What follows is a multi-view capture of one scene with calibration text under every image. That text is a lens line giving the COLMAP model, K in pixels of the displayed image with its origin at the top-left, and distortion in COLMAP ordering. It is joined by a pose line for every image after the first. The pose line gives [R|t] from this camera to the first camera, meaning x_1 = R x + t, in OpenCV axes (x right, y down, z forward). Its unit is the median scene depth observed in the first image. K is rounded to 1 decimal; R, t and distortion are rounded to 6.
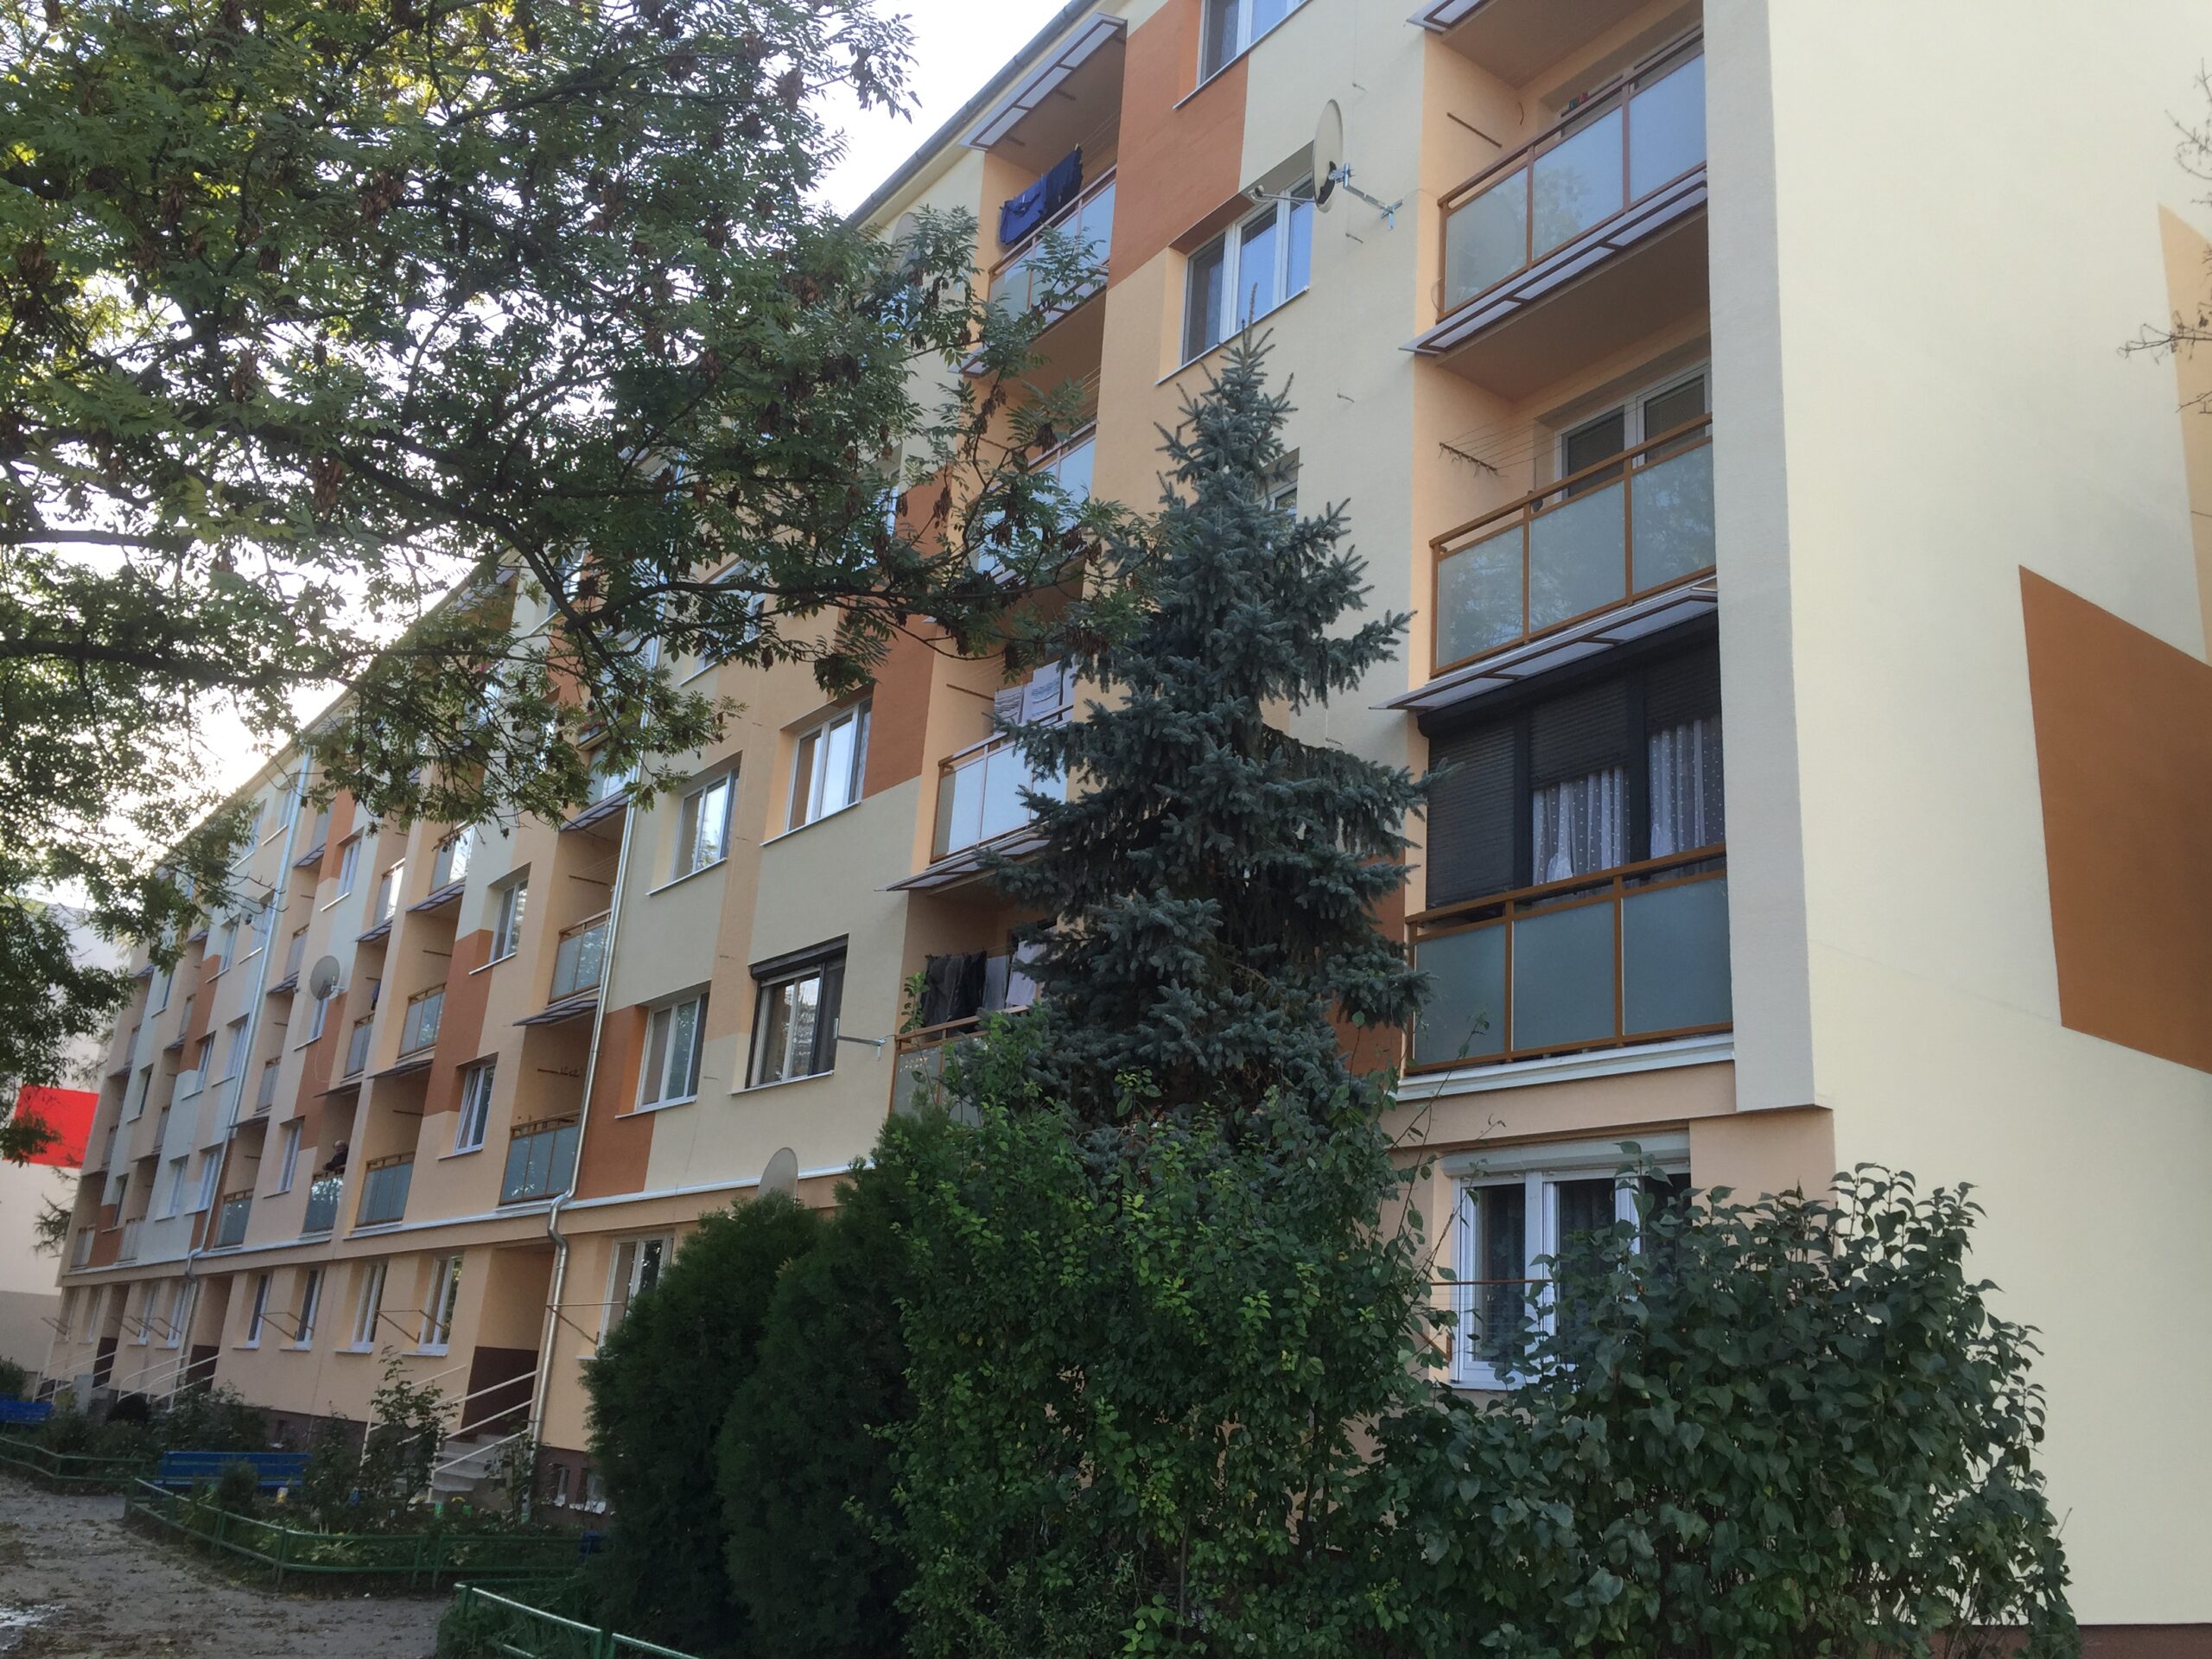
lens RADIAL K [[1882.6, 0, 1106.0], [0, 1882.6, 829.5], [0, 0, 1]] dist [0.051441, 0.000515]
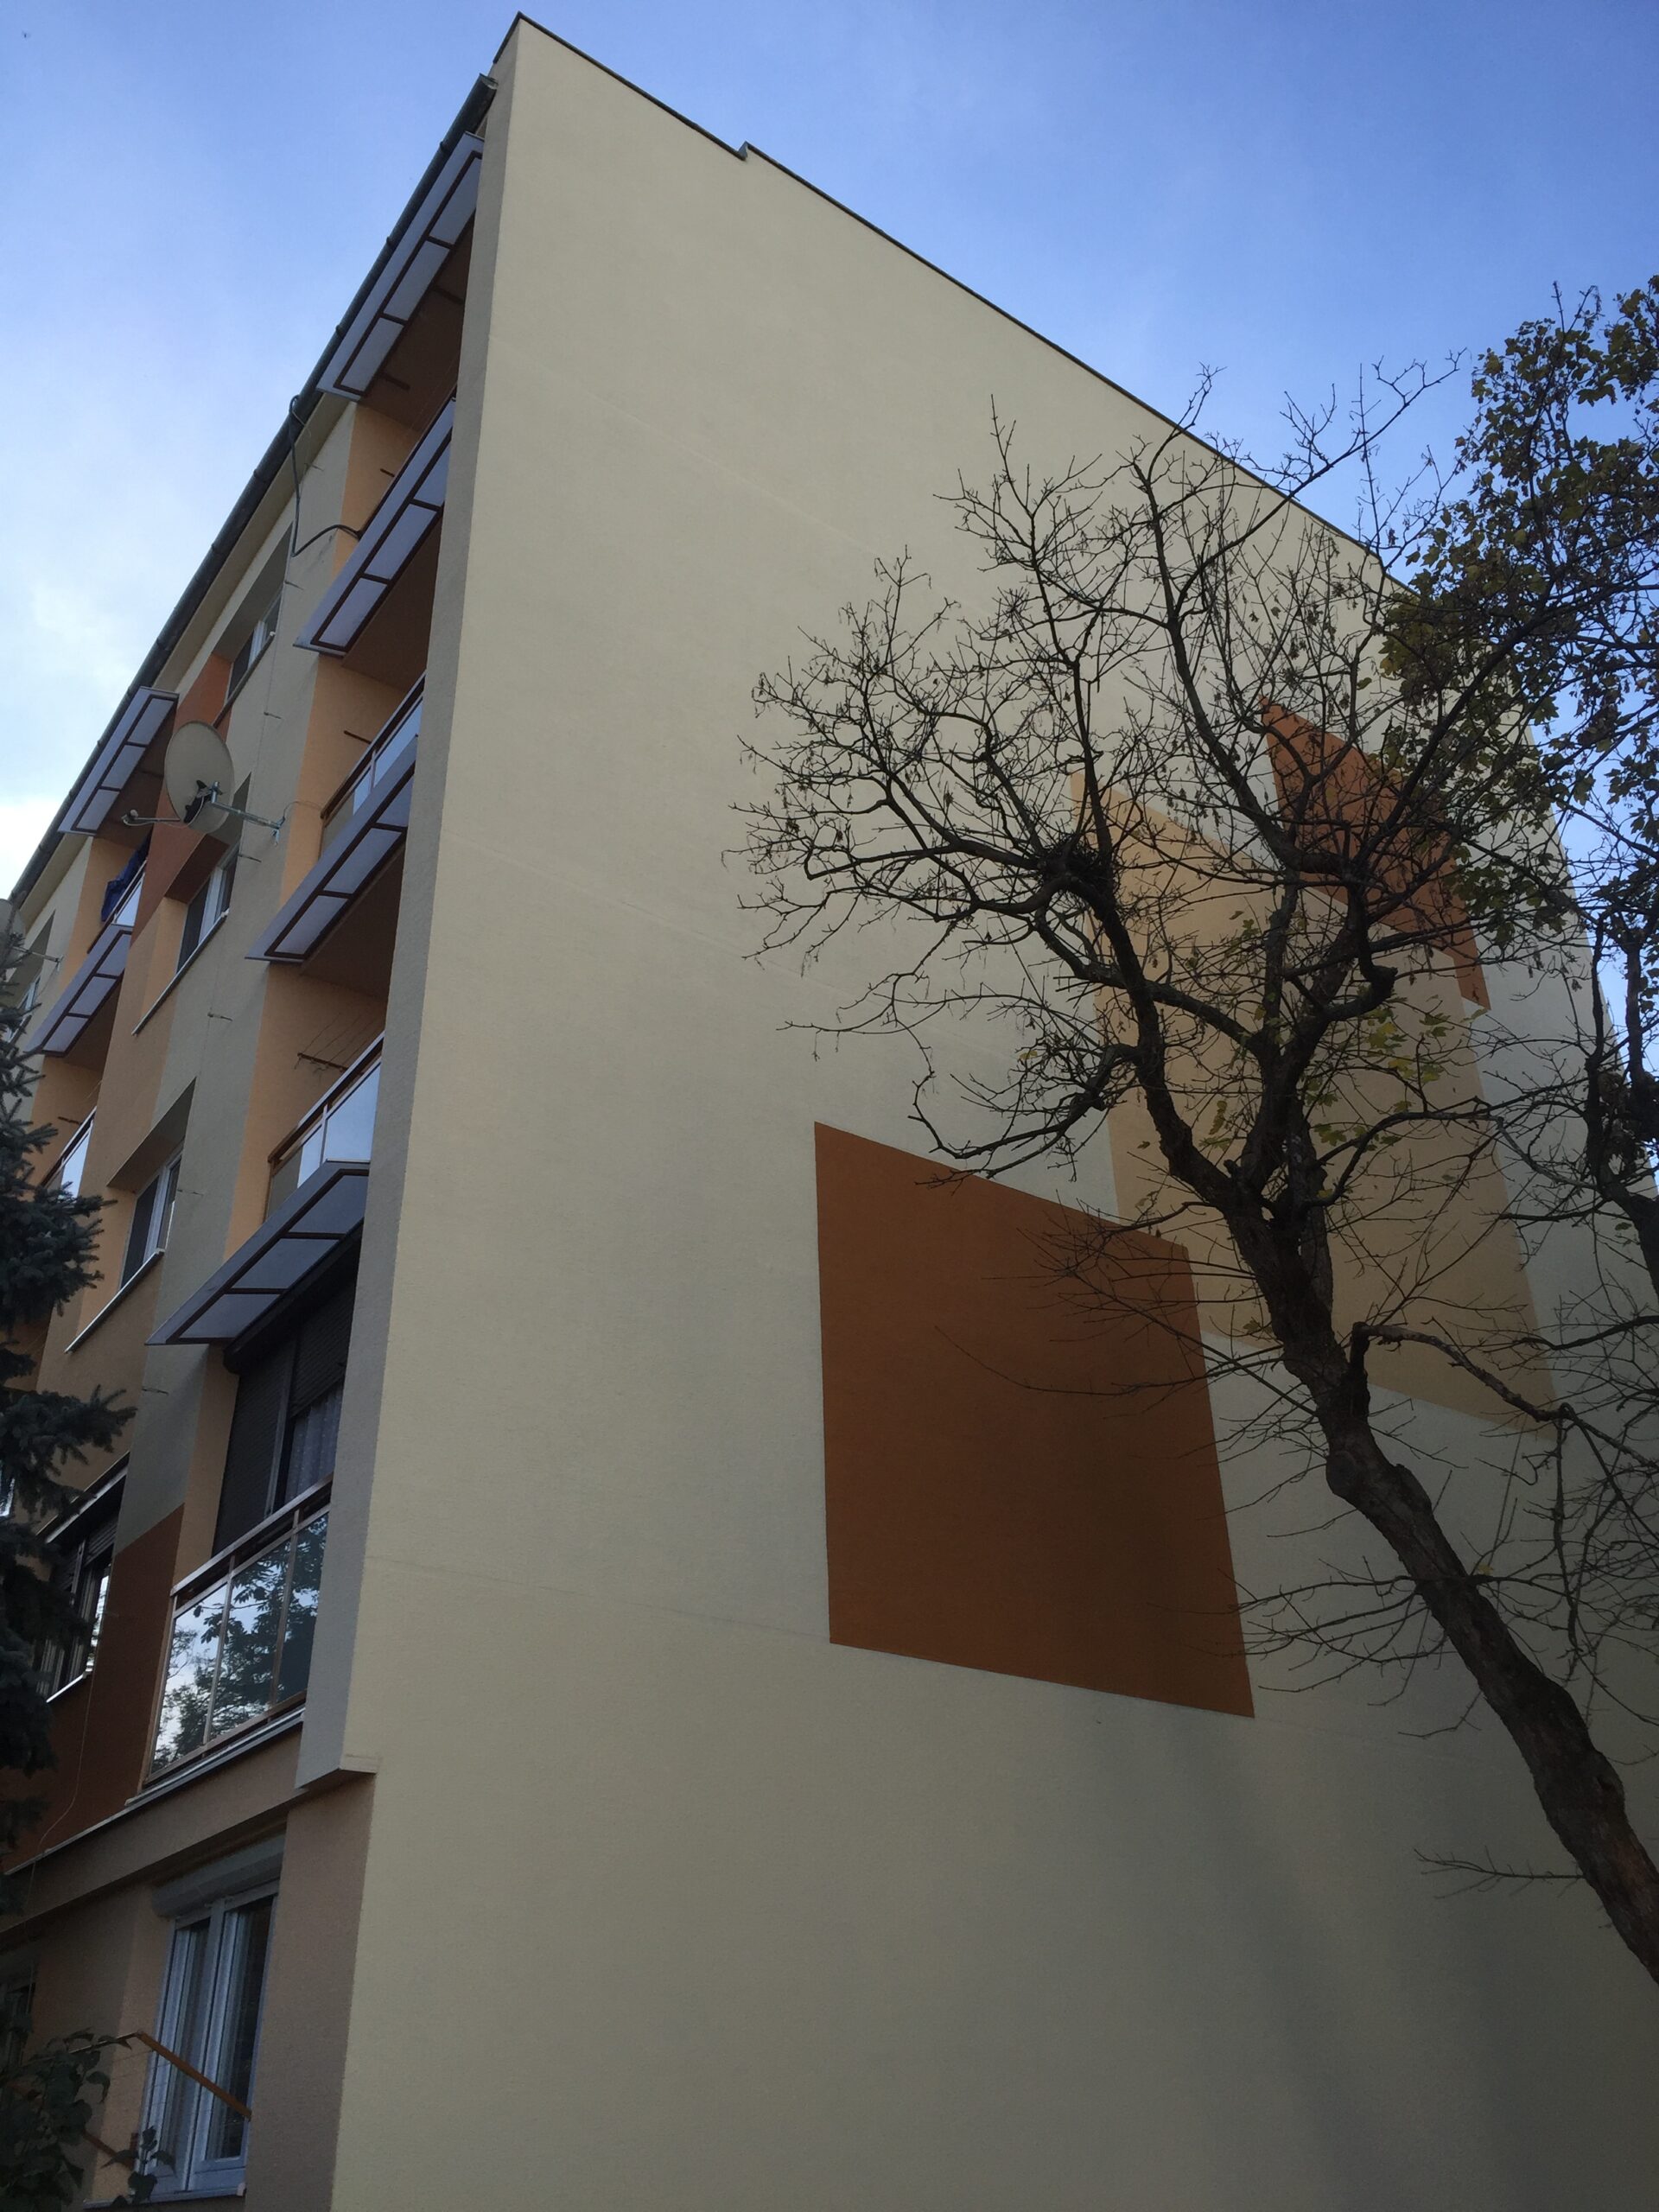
lens RADIAL K [[1882.6, 0, 829.5], [0, 1882.6, 1106.0], [0, 0, 1]] dist [0.051441, 0.000515]
pose [[0.996118, -0.075070, 0.045980, 0.450334], [0.083731, 0.969212, -0.231556, 0.062524], [-0.027182, 0.234507, 0.971734, 0.127077]]
